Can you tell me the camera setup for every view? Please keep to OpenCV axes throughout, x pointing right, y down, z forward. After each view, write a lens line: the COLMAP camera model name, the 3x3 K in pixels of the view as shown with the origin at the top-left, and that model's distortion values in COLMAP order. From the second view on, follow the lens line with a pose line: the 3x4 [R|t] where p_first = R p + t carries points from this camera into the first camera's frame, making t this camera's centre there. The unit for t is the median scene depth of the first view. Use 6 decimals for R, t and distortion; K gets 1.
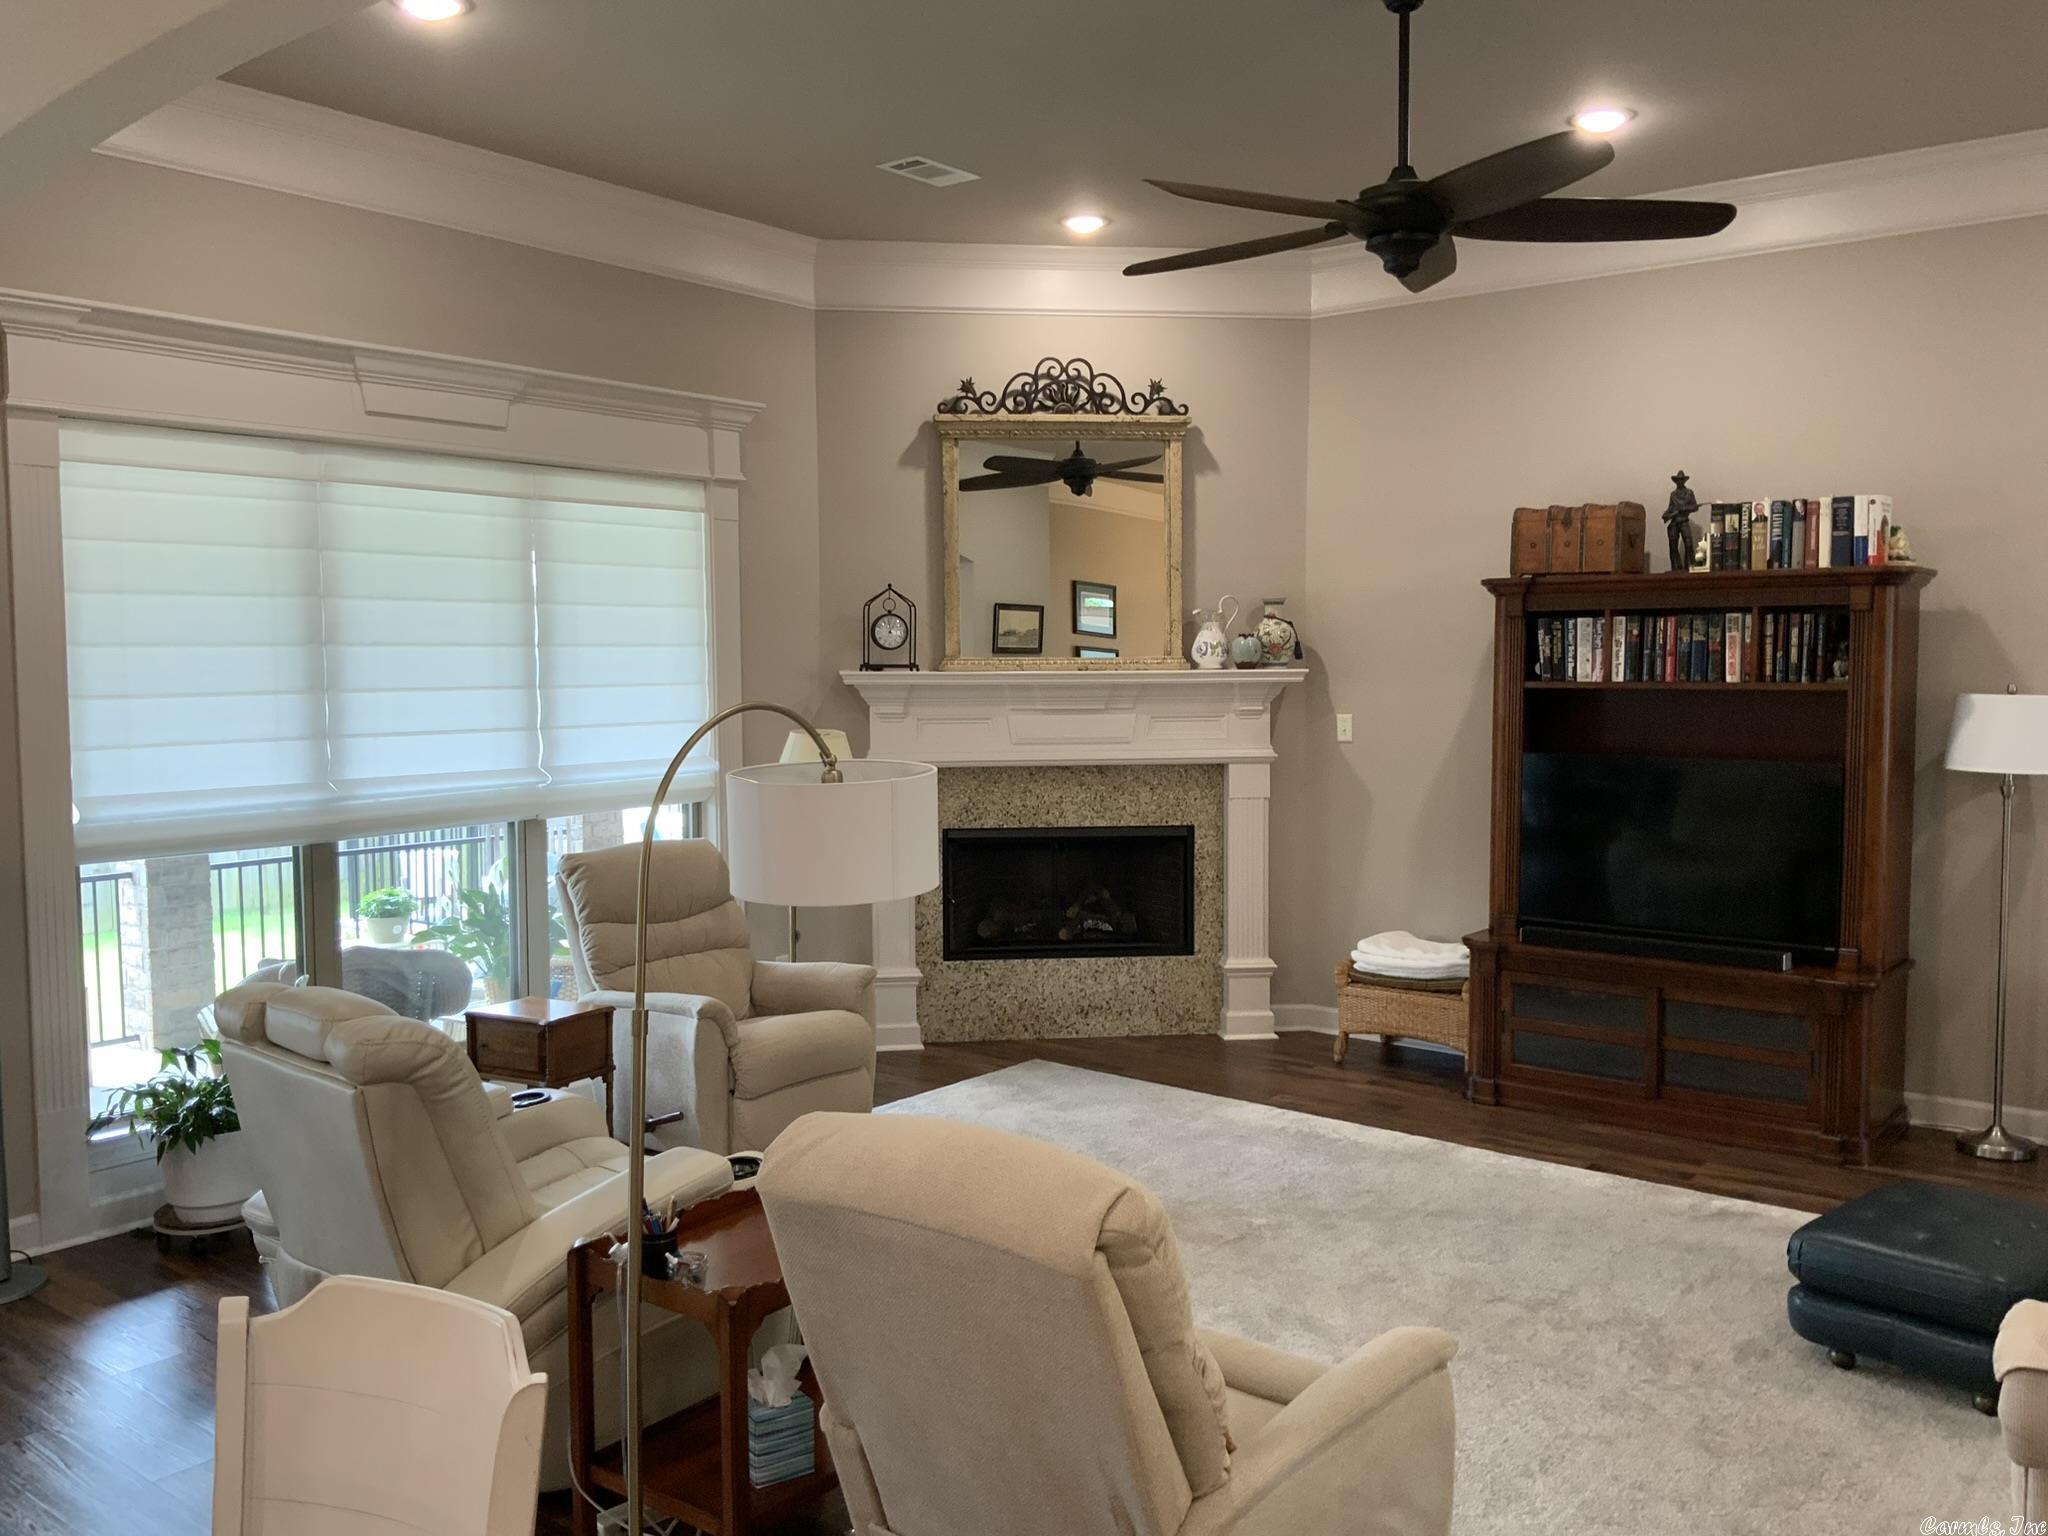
lens RADIAL K [[1684.4, 0, 1019.4], [0, 1684.4, 760.9], [0, 0, 1]] dist [0.099783, -0.194196]
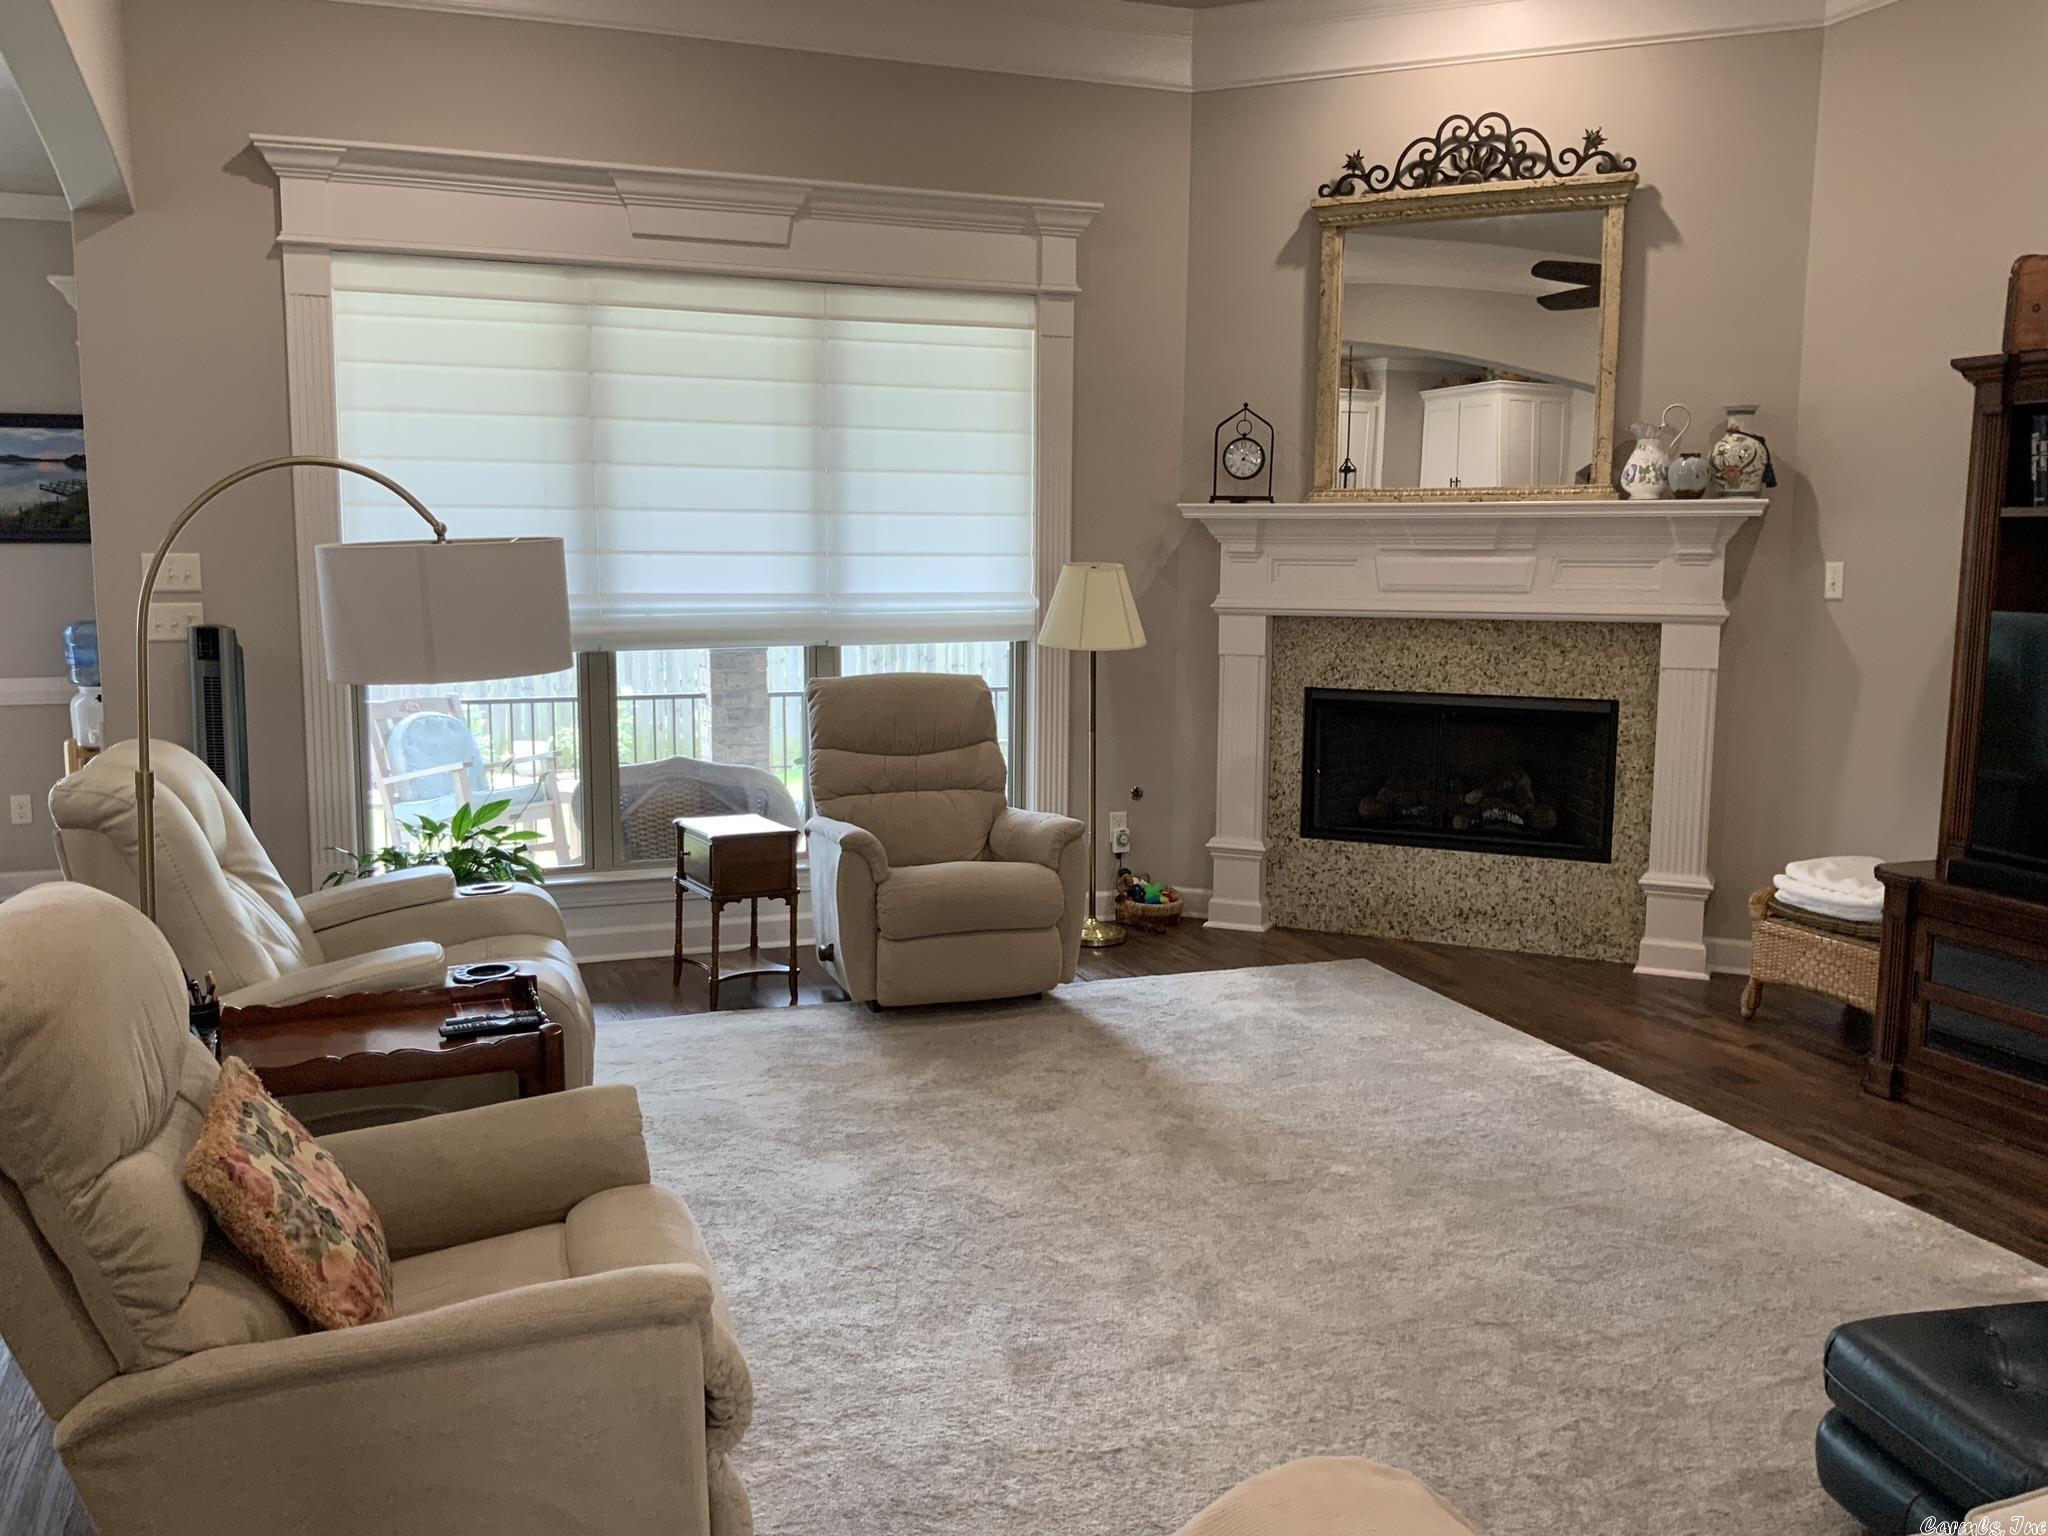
lens RADIAL K [[1684.4, 0, 1017.3], [0, 1684.4, 764.1], [0, 0, 1]] dist [0.099783, -0.194196]
pose [[0.854038, 0.077457, -0.514412, 0.327238], [-0.043423, 0.996016, 0.077882, 0.021265], [0.518395, -0.044177, 0.853999, 0.200677]]
